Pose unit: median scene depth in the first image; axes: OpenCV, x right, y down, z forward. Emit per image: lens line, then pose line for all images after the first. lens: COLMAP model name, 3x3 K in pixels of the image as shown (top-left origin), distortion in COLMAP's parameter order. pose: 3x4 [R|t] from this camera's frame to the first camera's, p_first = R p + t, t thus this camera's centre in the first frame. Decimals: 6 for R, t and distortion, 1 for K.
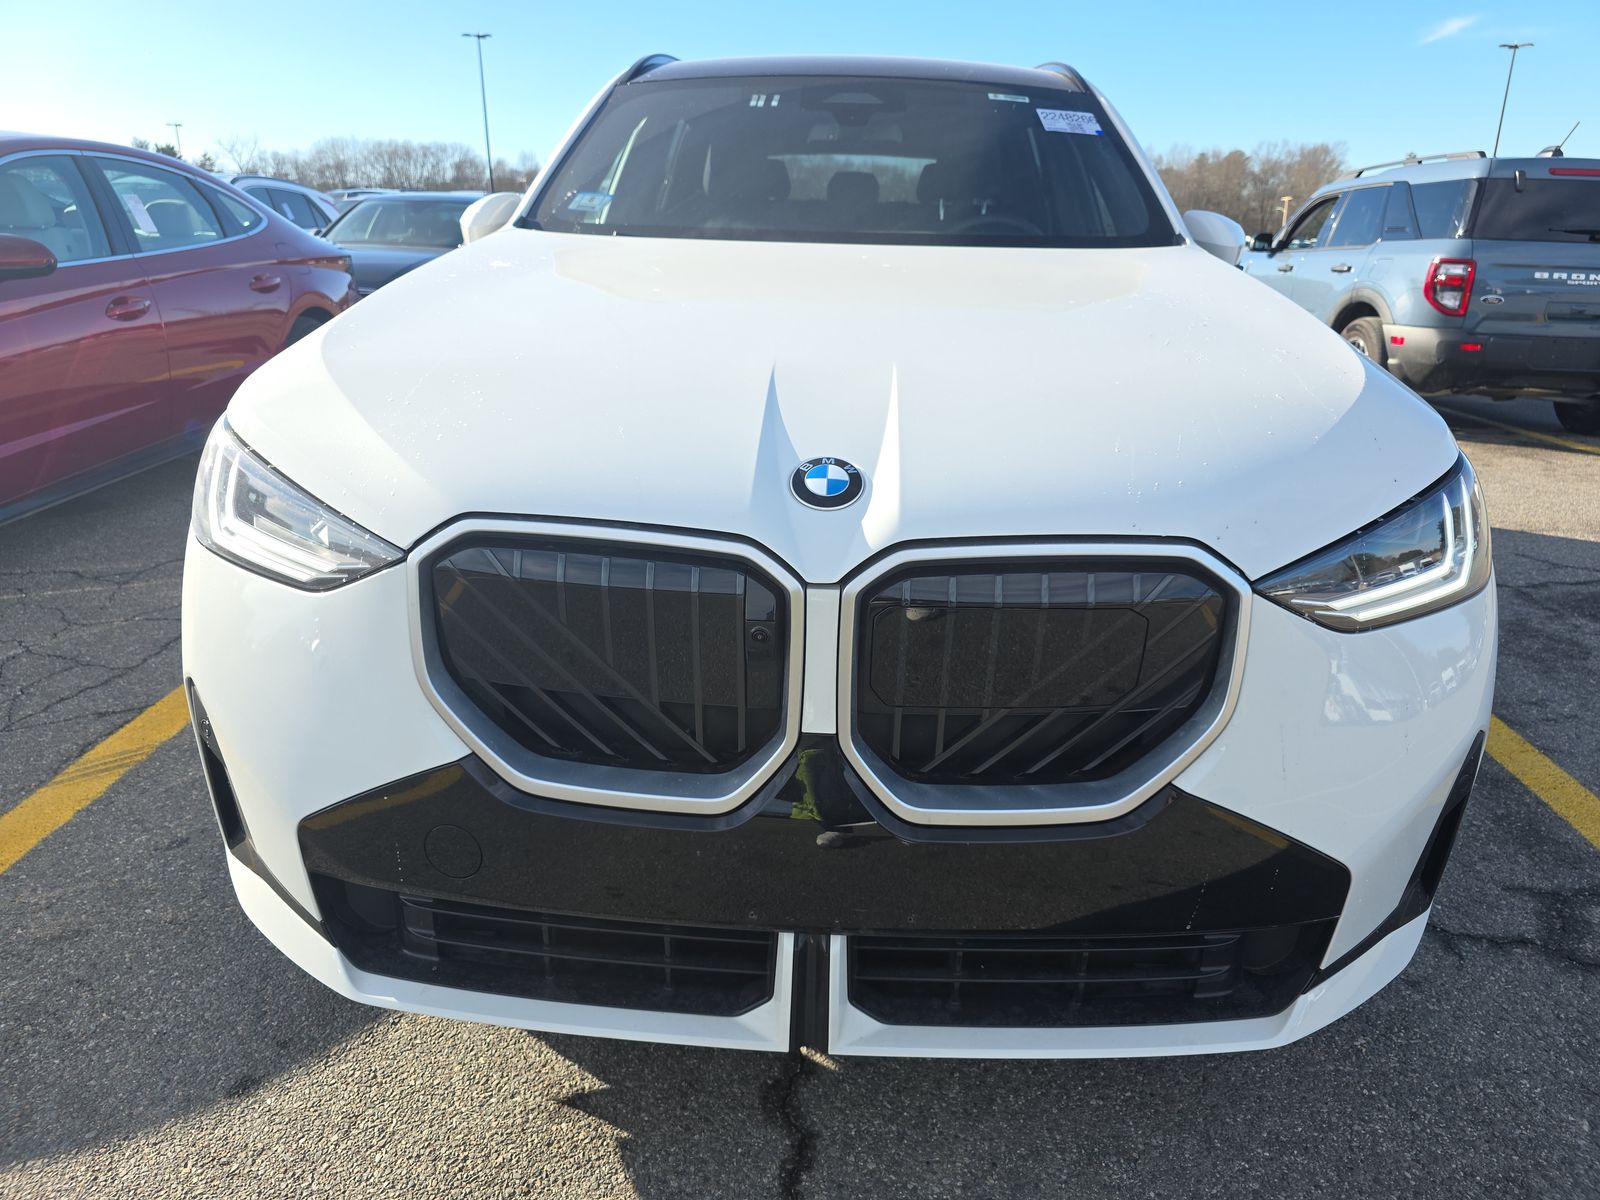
lens RADIAL K [[1103.7, 0, 800.2], [0, 1103.7, 593.3], [0, 0, 1]] dist [-0.000186, -0.006065]
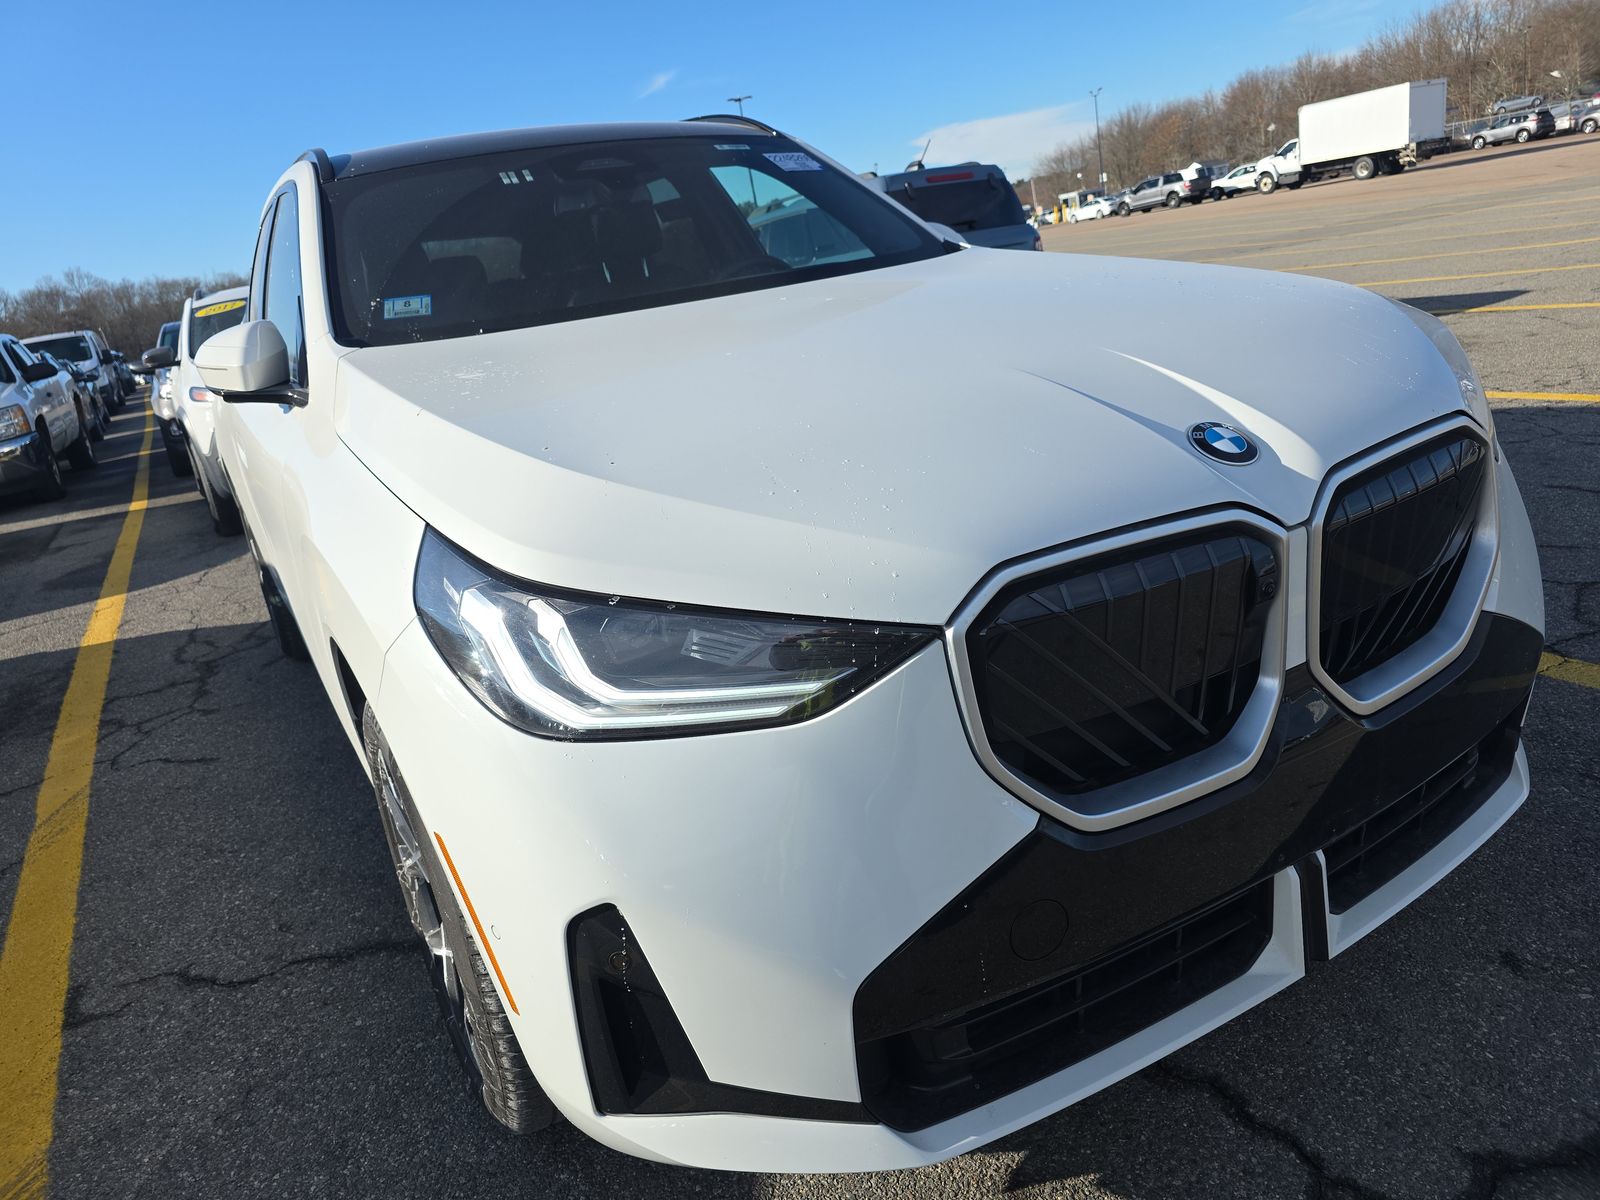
lens RADIAL K [[1085.1, 0, 800.0], [0, 1085.1, 600.0], [0, 0, 1]] dist [0.004917, -0.001959]
pose [[0.832168, -0.304023, 0.463752, -0.753869], [0.328874, 0.943938, 0.028680, -0.107718], [-0.446472, 0.128650, 0.885501, 0.239271]]
